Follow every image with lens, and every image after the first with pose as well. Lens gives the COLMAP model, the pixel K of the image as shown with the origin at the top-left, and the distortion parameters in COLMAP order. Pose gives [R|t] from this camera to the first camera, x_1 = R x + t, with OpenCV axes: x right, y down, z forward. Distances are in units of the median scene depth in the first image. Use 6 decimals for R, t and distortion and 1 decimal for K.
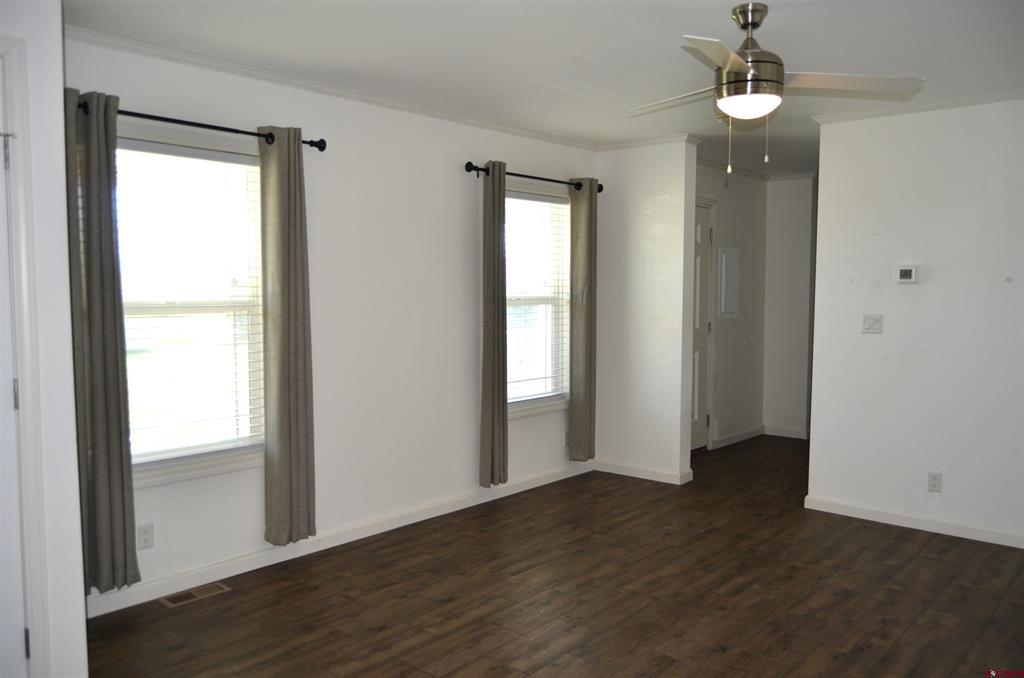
lens RADIAL K [[775.6, 0, 512.0], [0, 775.6, 339.0], [0, 0, 1]] dist [-0.007174, -0.004023]
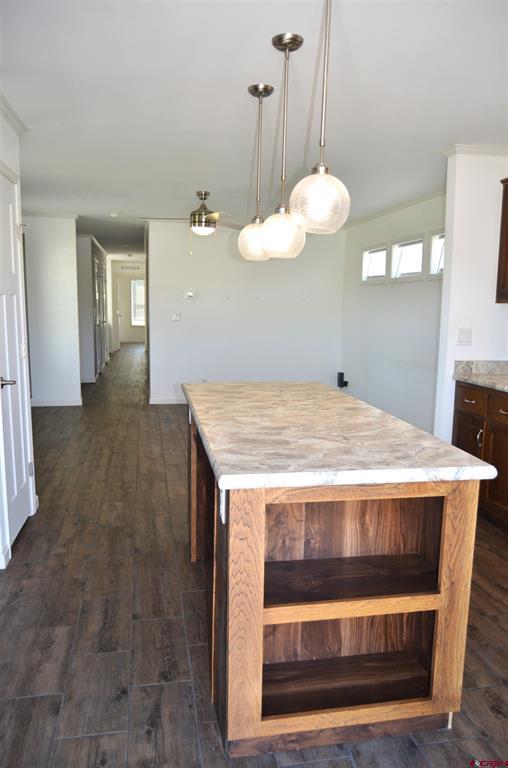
lens RADIAL K [[591.6, 0, 254.1], [0, 591.6, 390.9], [0, 0, 1]] dist [-0.006989, -0.005756]
pose [[0.602021, -0.106381, 0.791362, -0.964432], [0.032176, 0.993512, 0.109078, 0.016487], [-0.797831, -0.040204, 0.601539, -0.278547]]
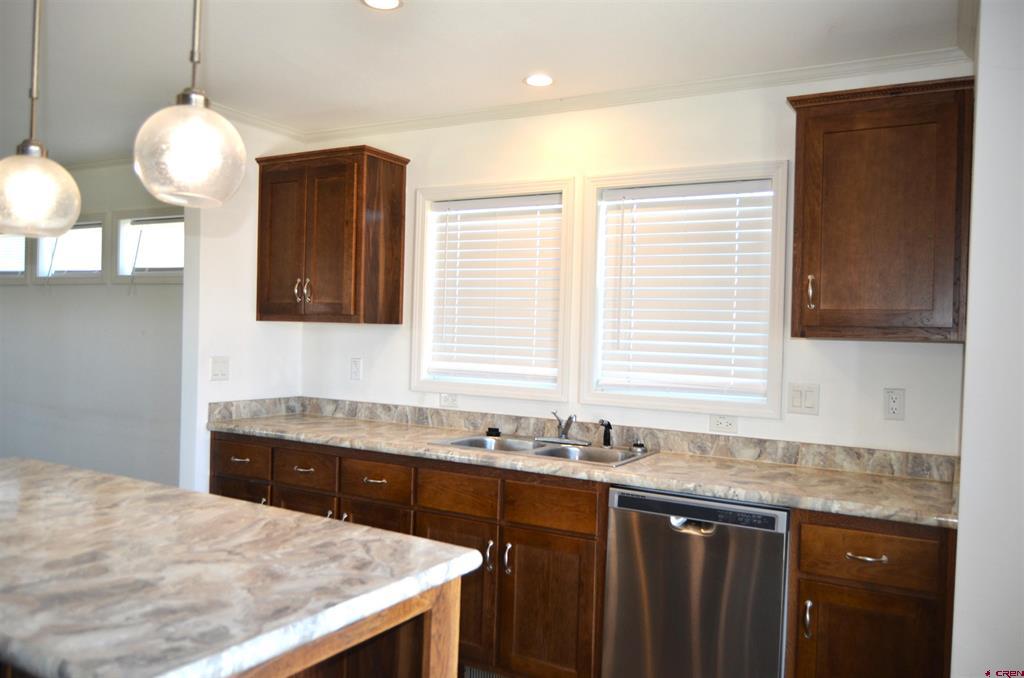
lens RADIAL K [[788.8, 0, 510.7], [0, 788.8, 343.8], [0, 0, 1]] dist [-0.006989, -0.005756]
pose [[-0.217091, -0.018454, 0.975977, -0.932384], [0.028479, 0.999276, 0.025230, 0.002601], [-0.975736, 0.033272, -0.216408, -0.073696]]
